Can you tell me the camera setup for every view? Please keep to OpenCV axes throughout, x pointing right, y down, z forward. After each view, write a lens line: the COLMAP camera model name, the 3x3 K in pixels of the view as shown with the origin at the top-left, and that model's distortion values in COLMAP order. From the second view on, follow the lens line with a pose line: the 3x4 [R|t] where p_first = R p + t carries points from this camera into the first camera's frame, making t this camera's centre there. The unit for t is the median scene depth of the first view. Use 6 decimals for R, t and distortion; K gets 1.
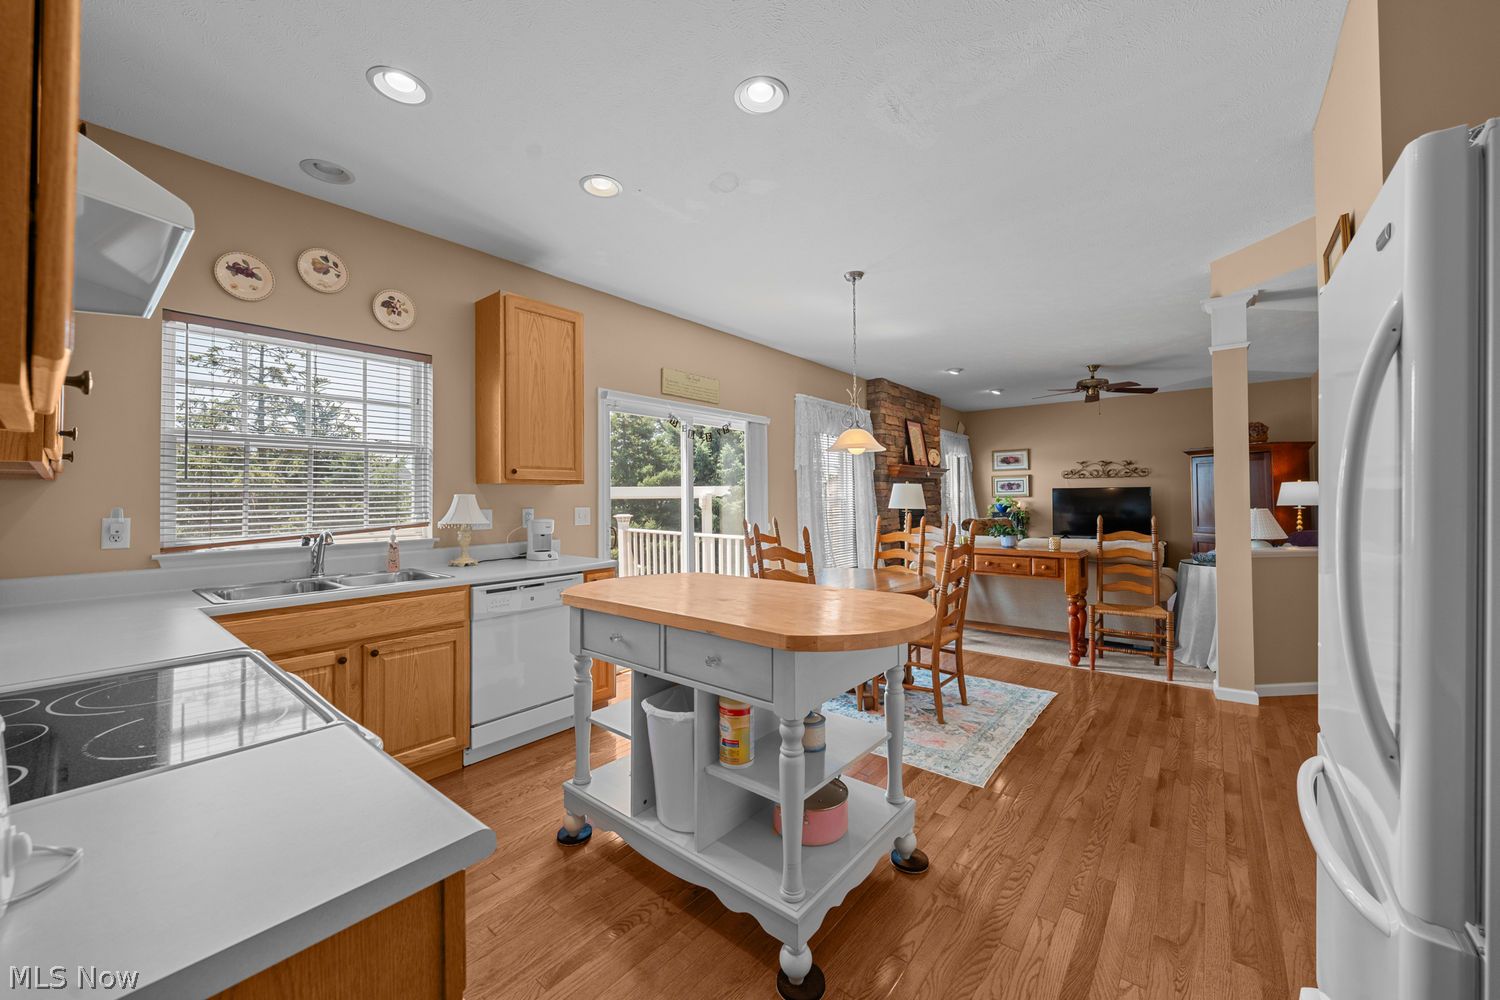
lens RADIAL K [[545.2, 0, 763.6], [0, 545.2, 494.1], [0, 0, 1]] dist [-0.003286, -0.000032]
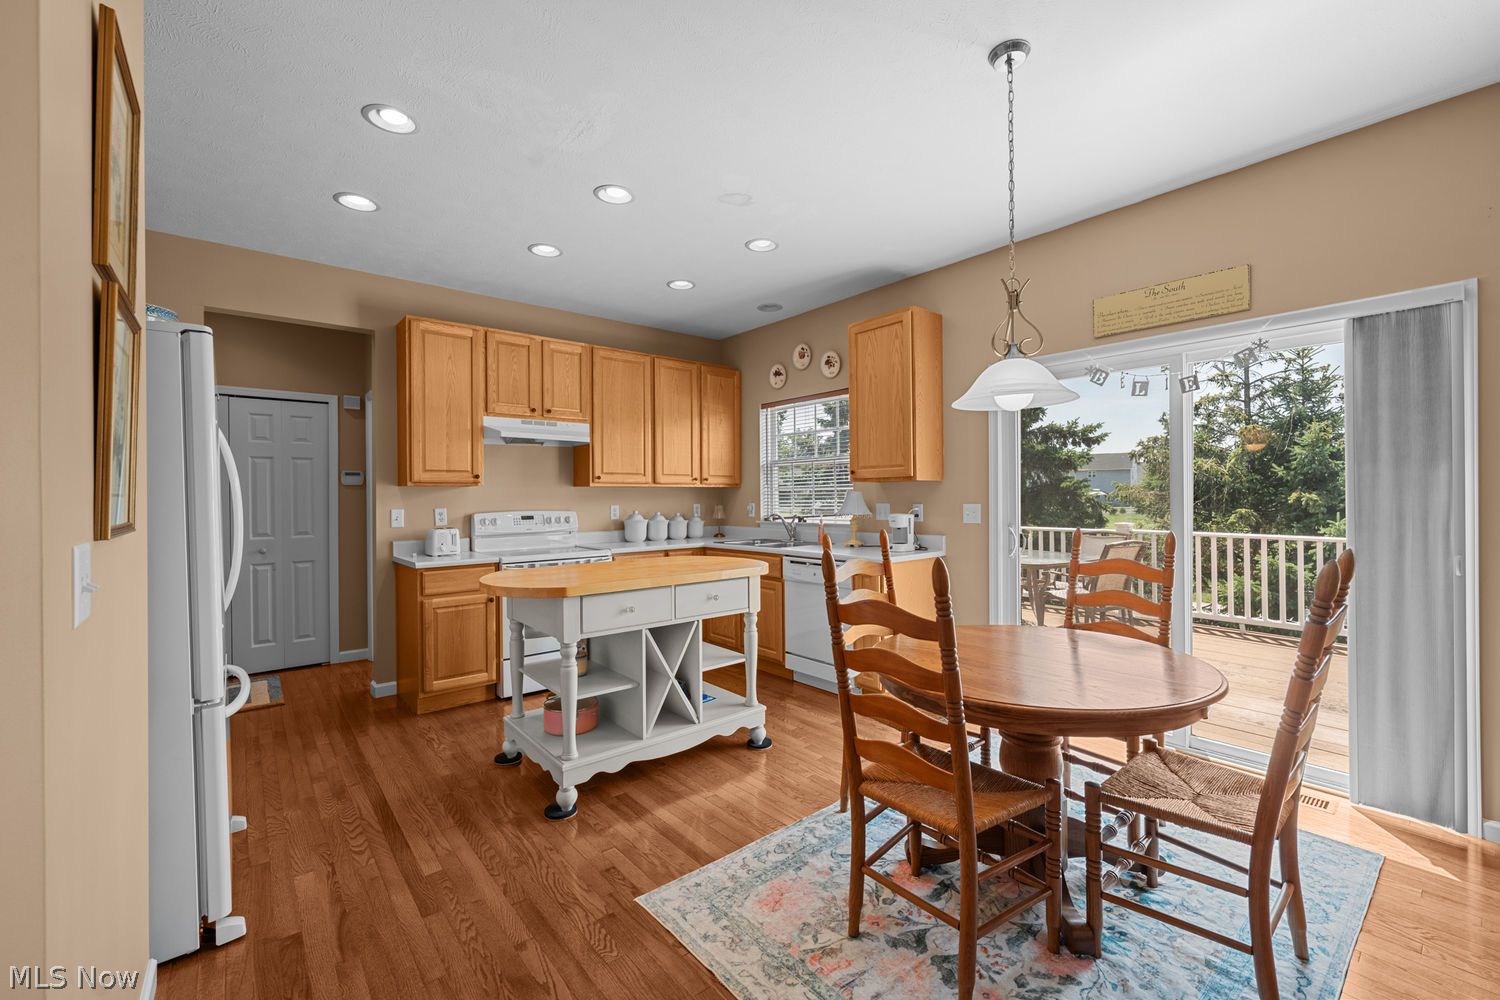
lens RADIAL K [[618.2, 0, 755.9], [0, 618.2, 497.8], [0, 0, 1]] dist [0.003171, 0.000656]
pose [[-0.174740, 0.011750, -0.984544, 0.915970], [0.016904, 0.999817, 0.008932, -0.001100], [0.984469, -0.015082, -0.174907, 1.016231]]
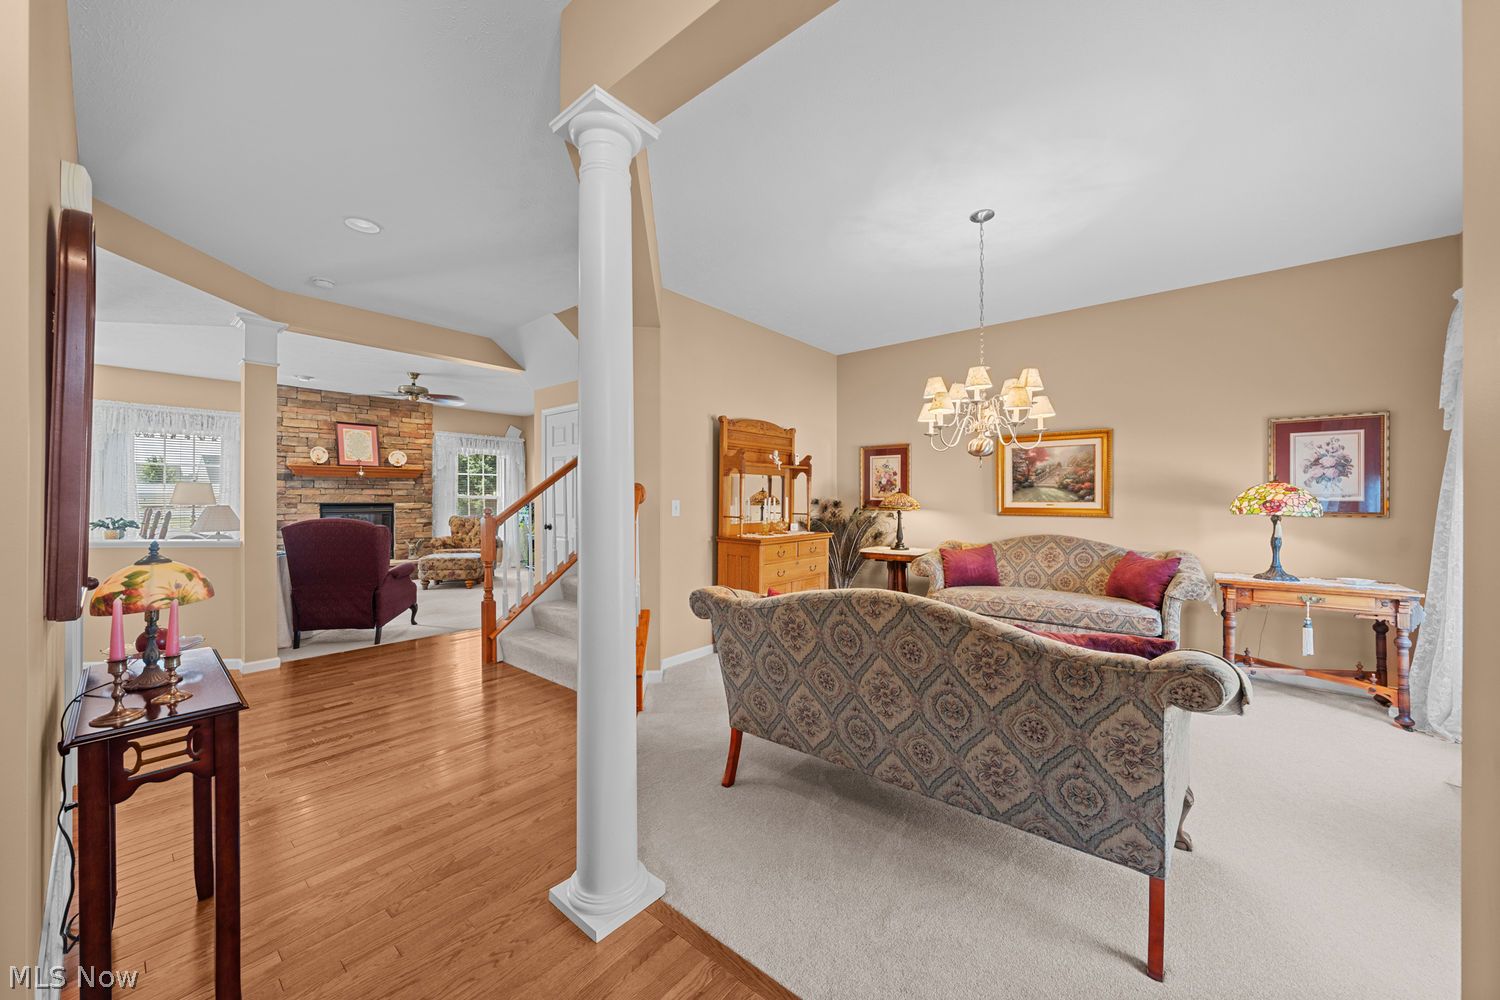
lens RADIAL K [[545.2, 0, 758.3], [0, 545.2, 498.6], [0, 0, 1]] dist [-0.003286, -0.000032]
pose [[0.999962, 0.008058, -0.003429, 2.672188], [-0.008038, 0.999952, 0.005599, -0.000795], [0.003474, -0.005572, 0.999978, -0.156412]]
